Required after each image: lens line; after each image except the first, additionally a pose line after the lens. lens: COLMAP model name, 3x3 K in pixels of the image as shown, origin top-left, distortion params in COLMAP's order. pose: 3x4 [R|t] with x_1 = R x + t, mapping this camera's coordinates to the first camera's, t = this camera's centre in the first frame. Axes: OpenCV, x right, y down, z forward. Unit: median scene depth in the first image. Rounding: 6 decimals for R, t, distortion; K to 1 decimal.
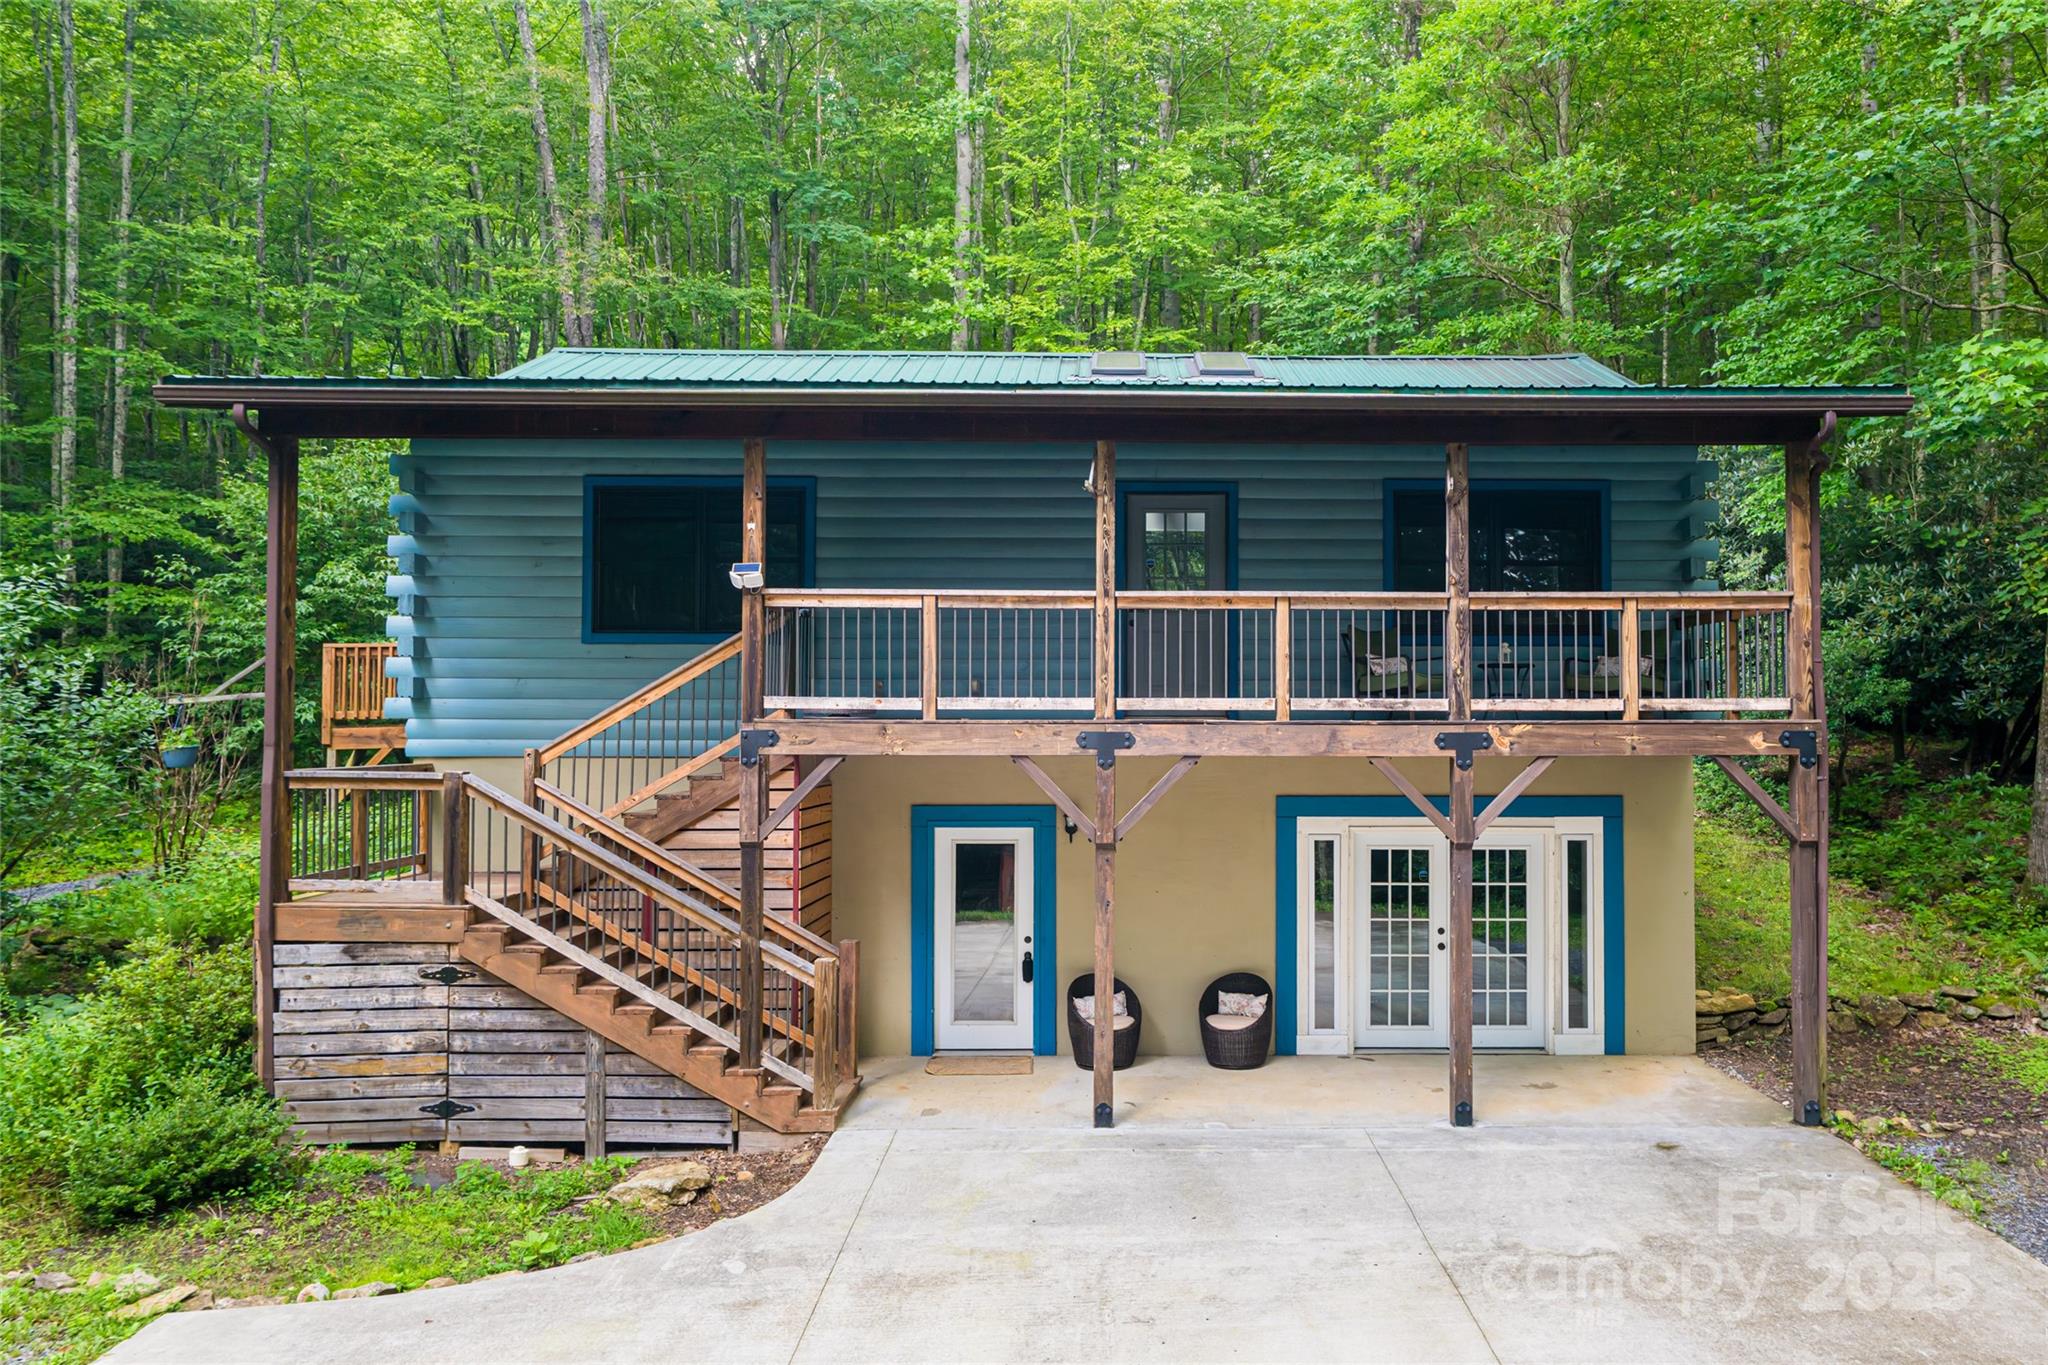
lens RADIAL K [[1455.6, 0, 1170.7], [0, 1455.6, 684.7], [0, 0, 1]] dist [-0.002538, 0.001671]
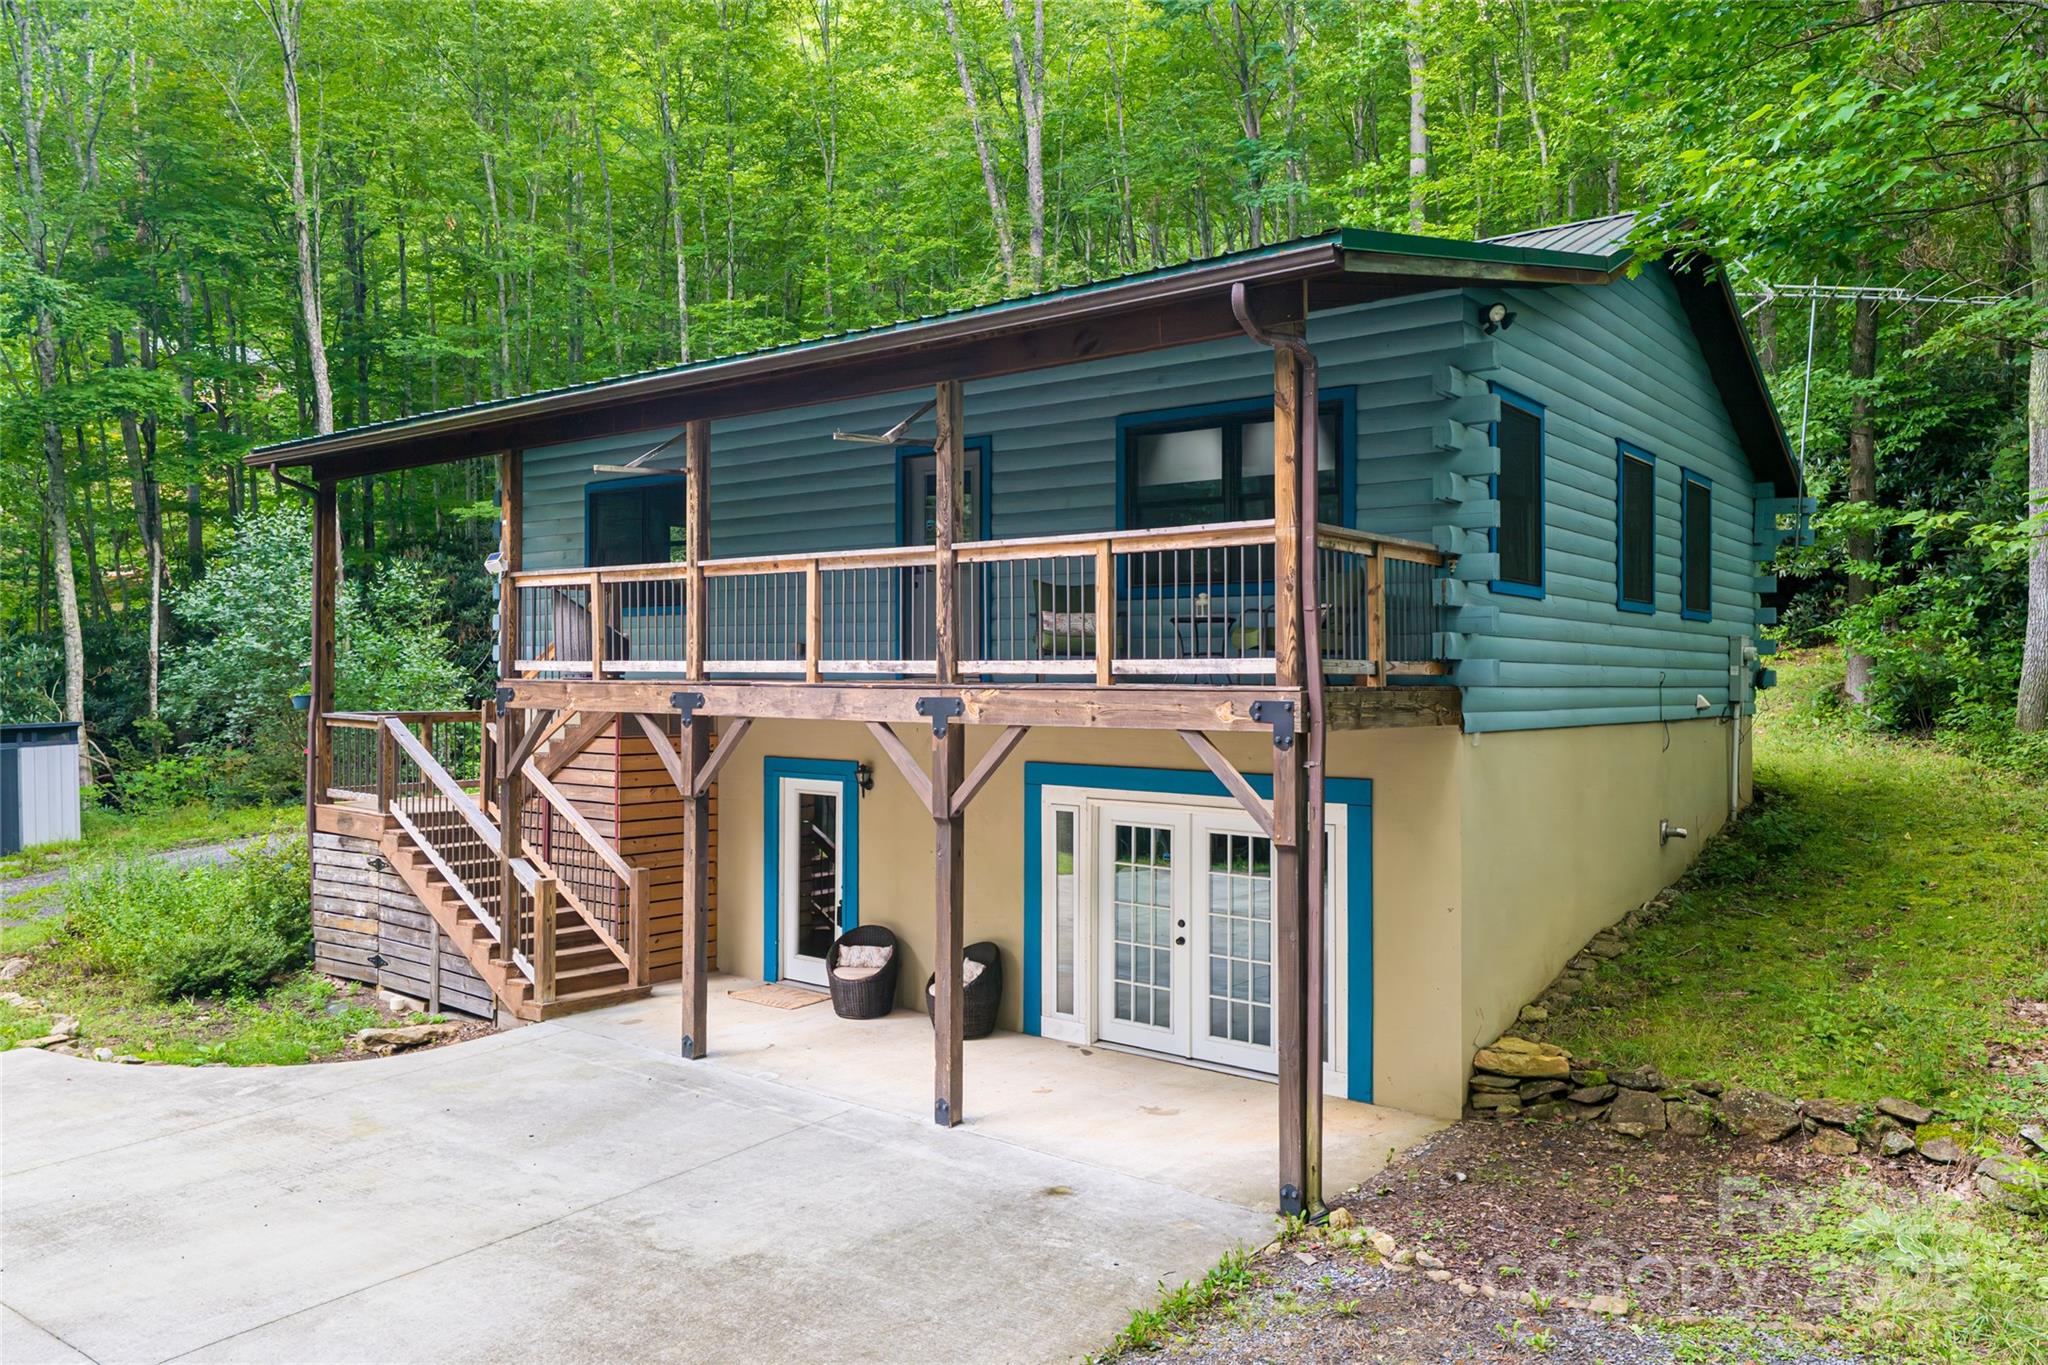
lens RADIAL K [[1429.1, 0, 1024.0], [0, 1429.1, 682.5], [0, 0, 1]] dist [0.000077, -0.001064]
pose [[0.773448, 0.006247, -0.633829, 0.800777], [0.010392, 0.999692, 0.022534, 0.003678], [0.633775, -0.024016, 0.773145, 0.334734]]
